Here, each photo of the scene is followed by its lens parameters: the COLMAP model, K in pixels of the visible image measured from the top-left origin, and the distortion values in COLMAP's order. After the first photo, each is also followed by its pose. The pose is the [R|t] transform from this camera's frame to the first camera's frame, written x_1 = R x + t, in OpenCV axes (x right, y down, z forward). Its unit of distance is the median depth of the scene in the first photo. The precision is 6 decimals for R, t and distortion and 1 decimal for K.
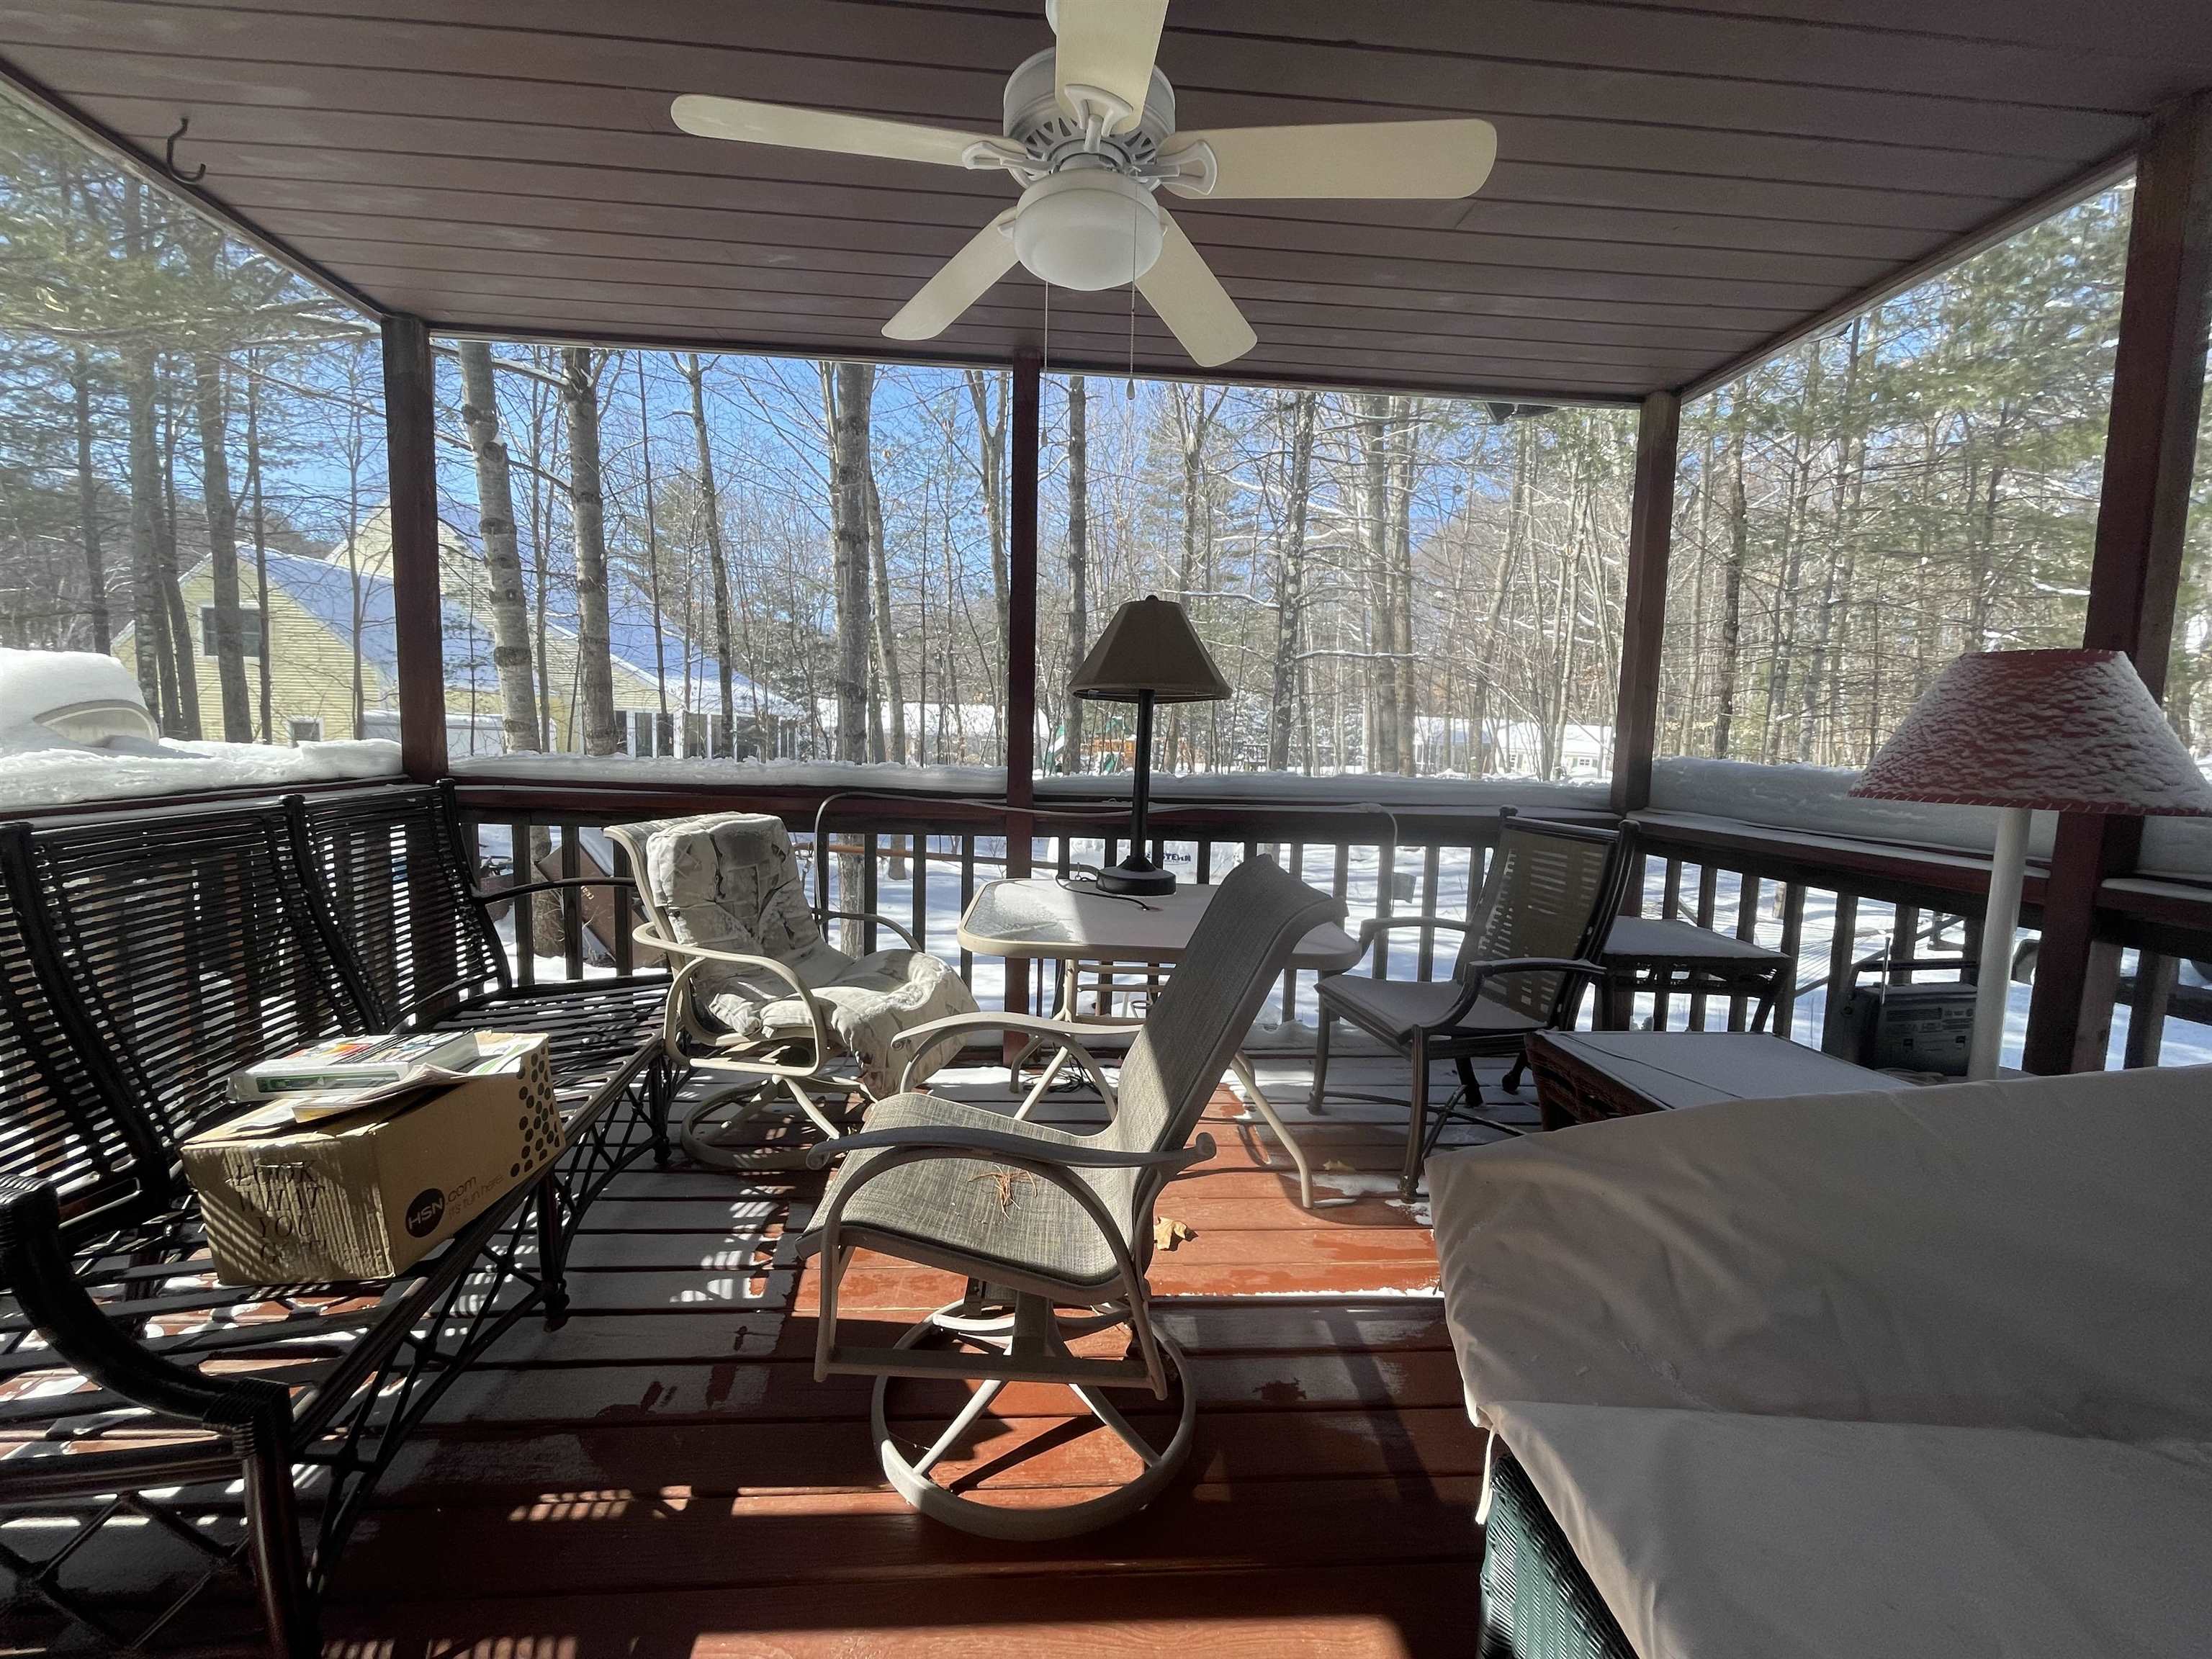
lens RADIAL K [[894.5, 0, 1096.5], [0, 894.5, 830.0], [0, 0, 1]] dist [-0.002820, -0.000188]
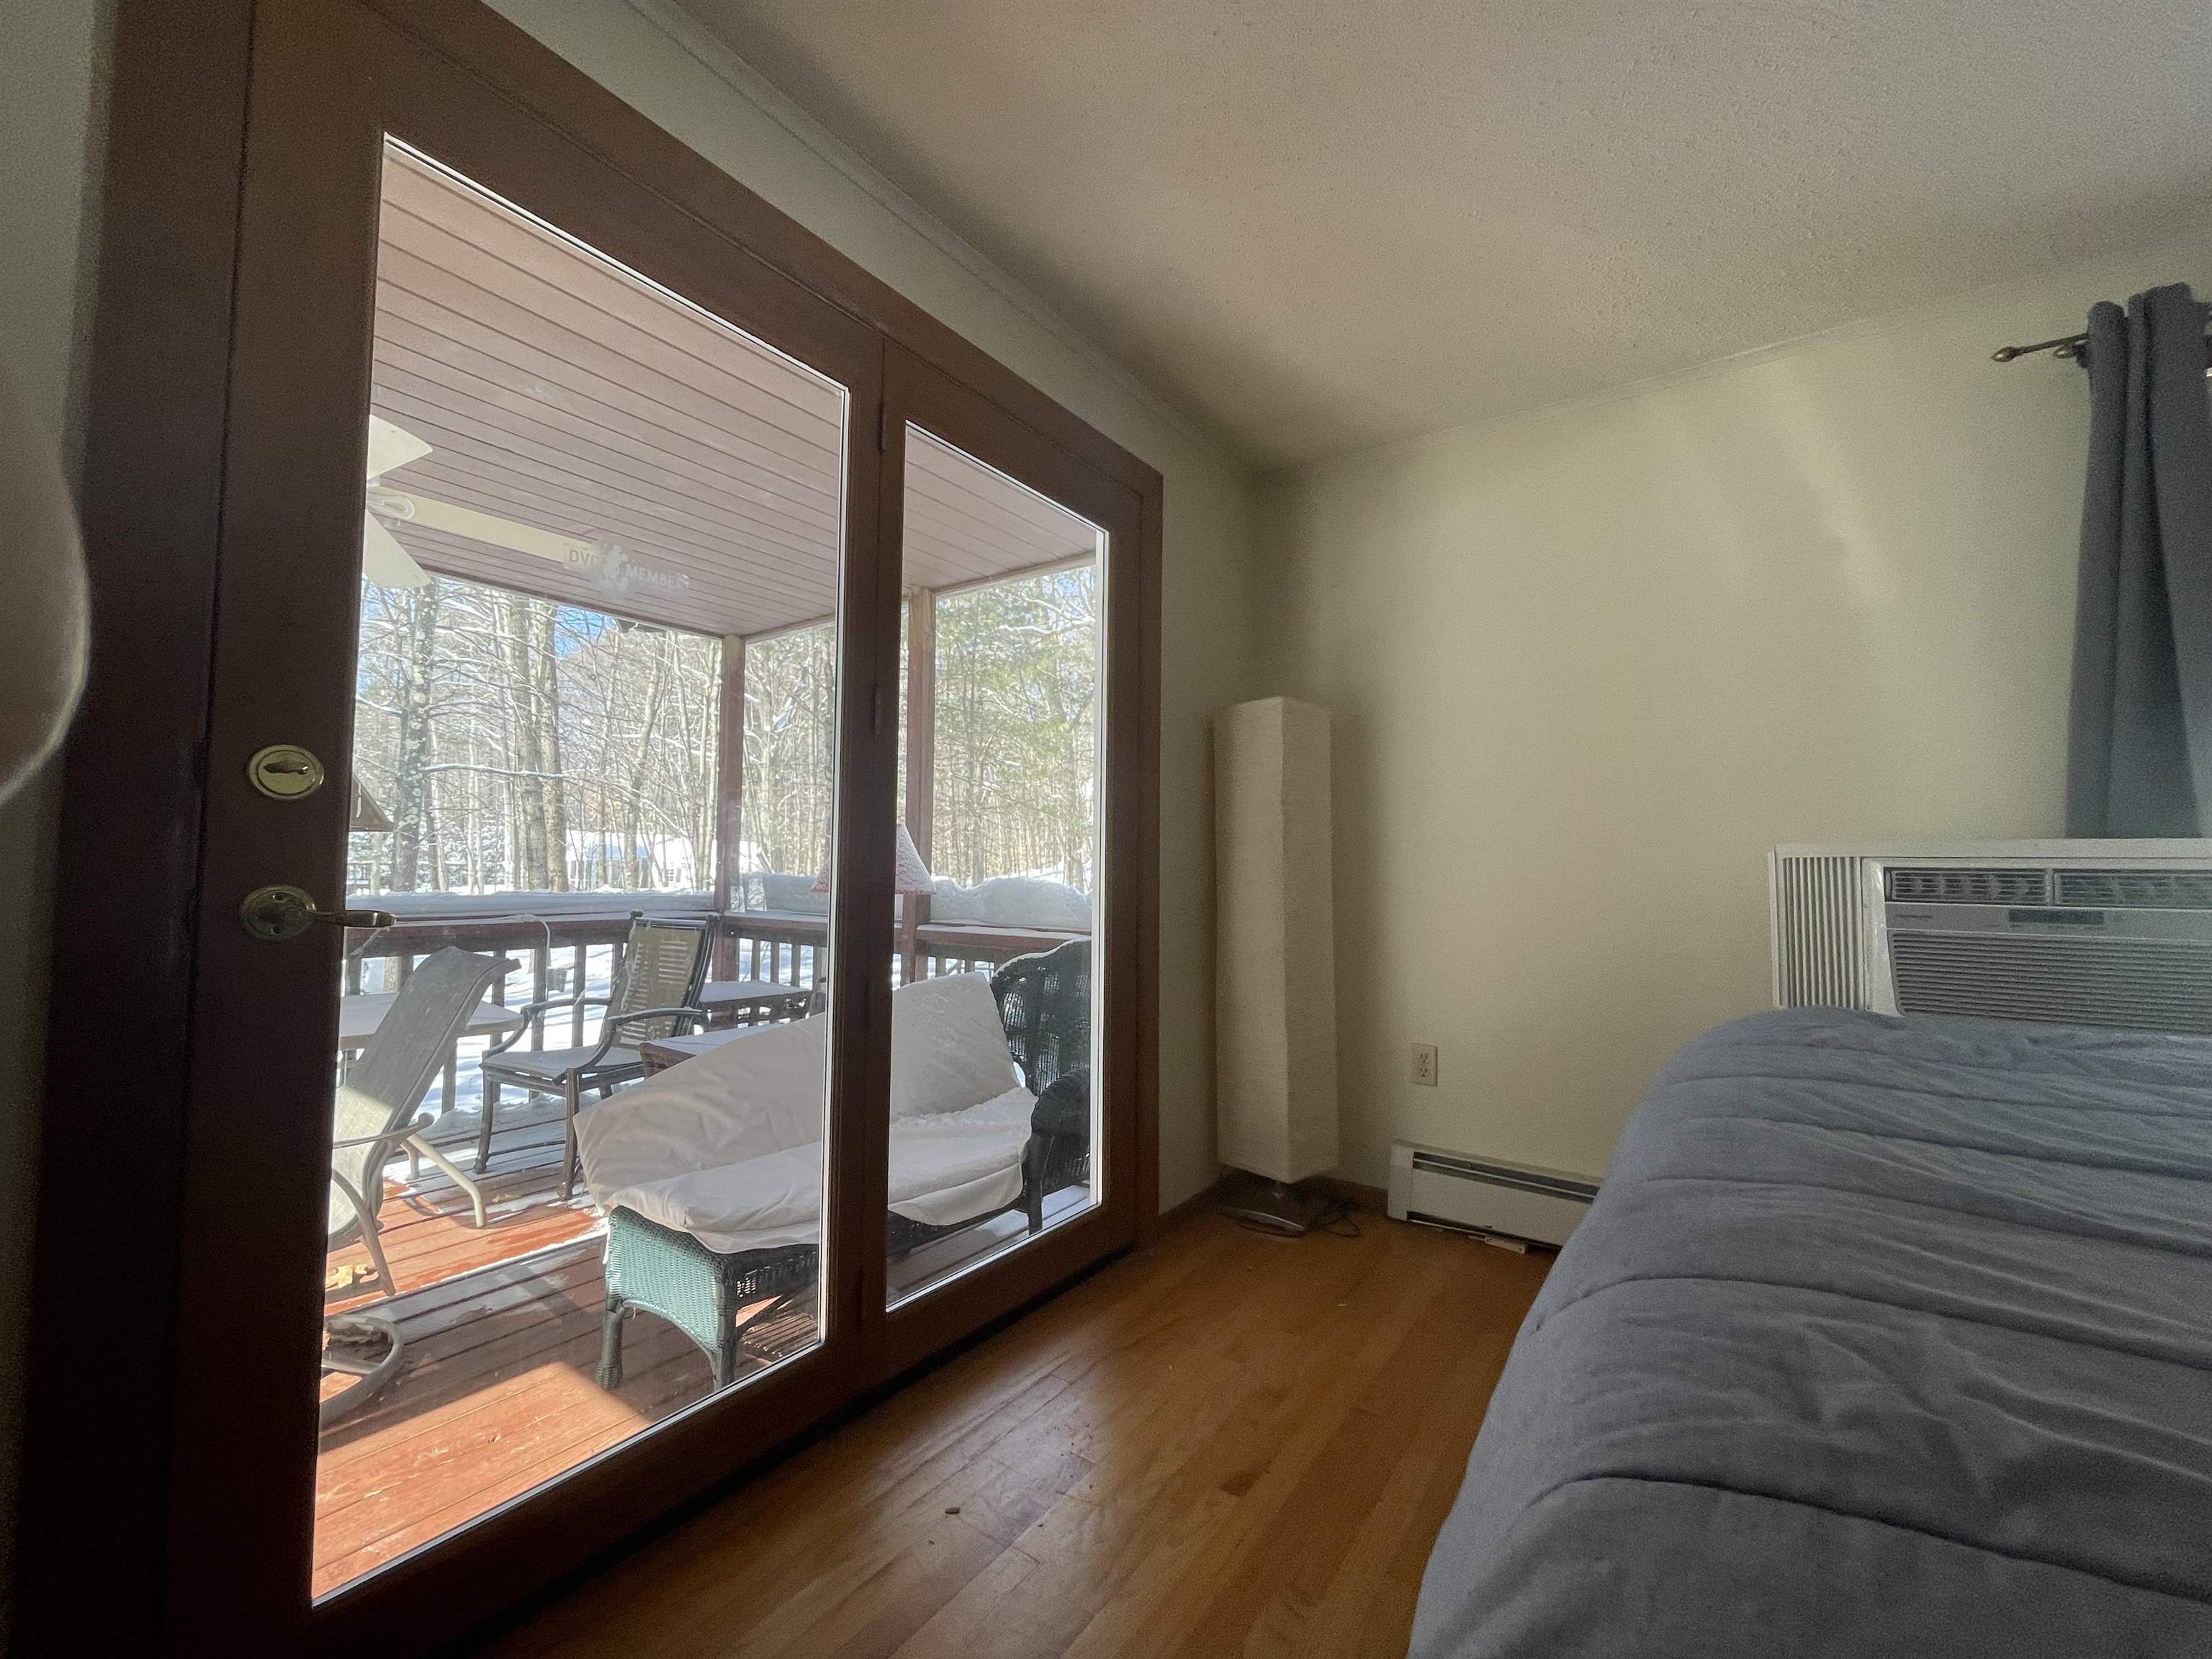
lens RADIAL K [[895.1, 0, 1095.0], [0, 895.1, 825.8], [0, 0, 1]] dist [-0.003587, 0.000037]
pose [[0.642746, 0.019487, 0.765831, -0.041672], [0.081155, 0.992319, -0.093361, 0.008403], [-0.761768, 0.122158, 0.636228, -0.122630]]
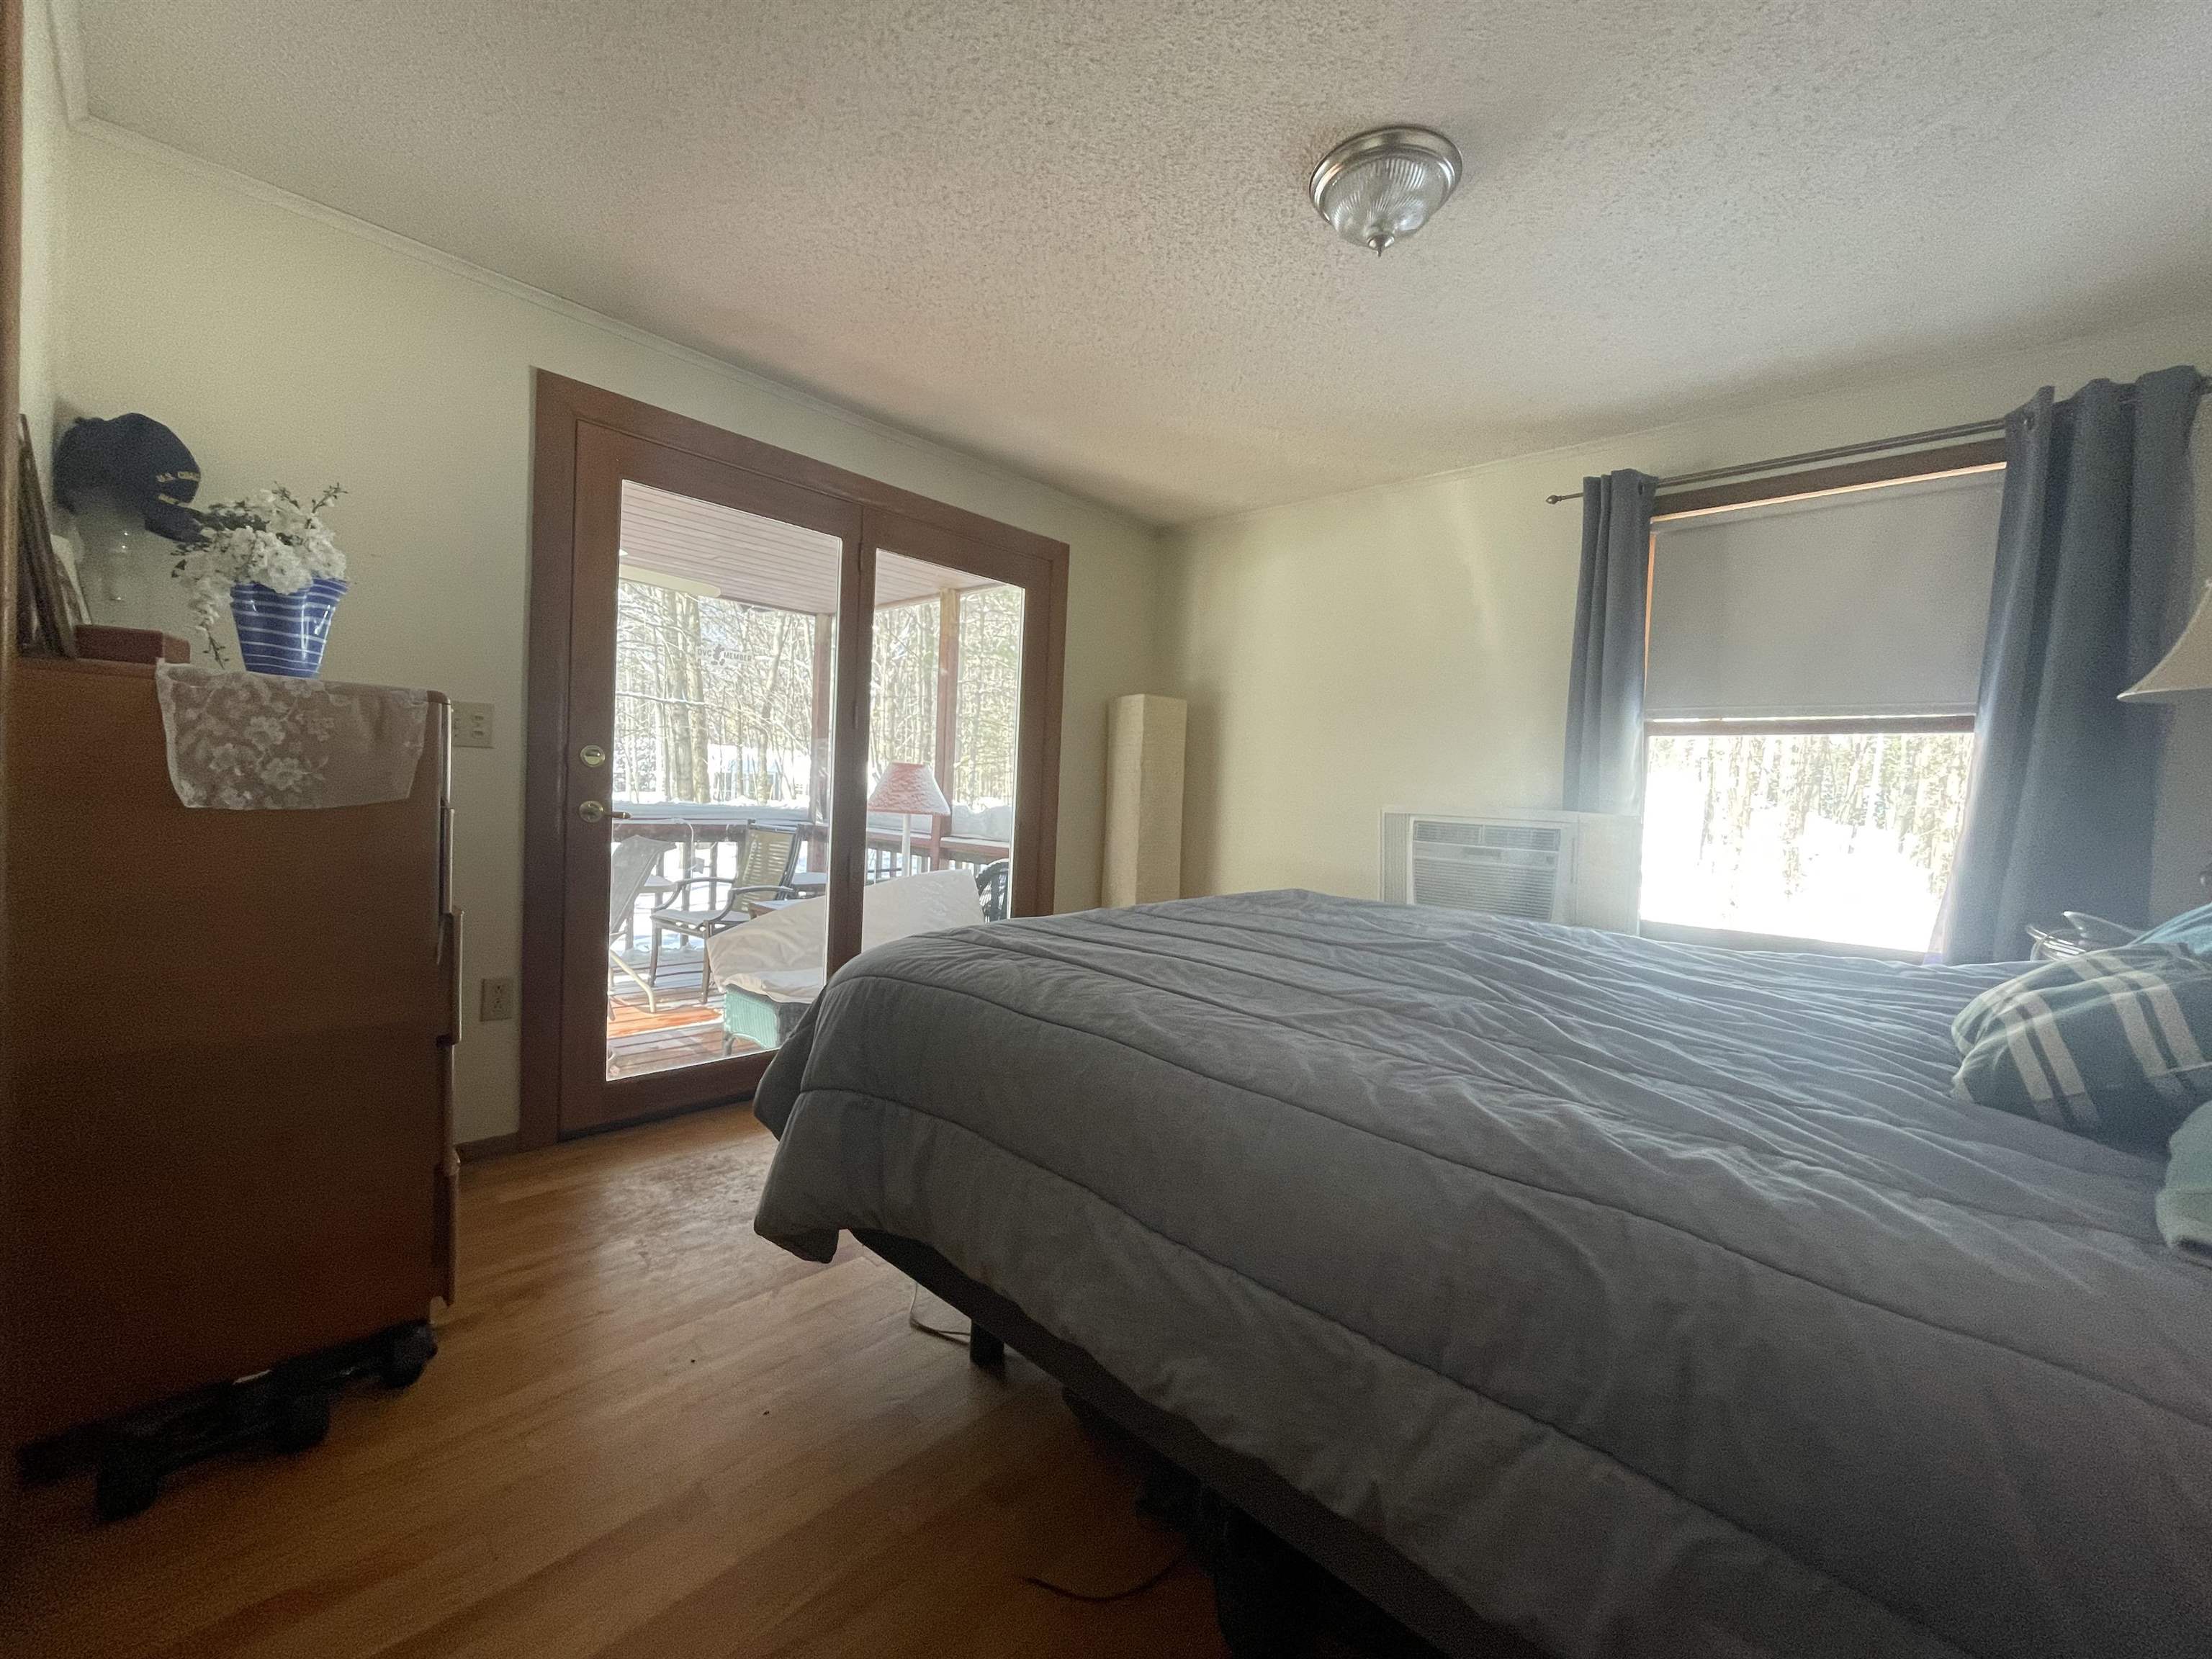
lens RADIAL K [[895.1, 0, 1095.0], [0, 895.1, 825.8], [0, 0, 1]] dist [-0.003587, 0.000037]
pose [[0.734766, -0.015108, 0.678152, -0.087458], [0.038239, 0.999085, -0.019174, 0.015381], [-0.677242, 0.040020, 0.734671, -0.262394]]
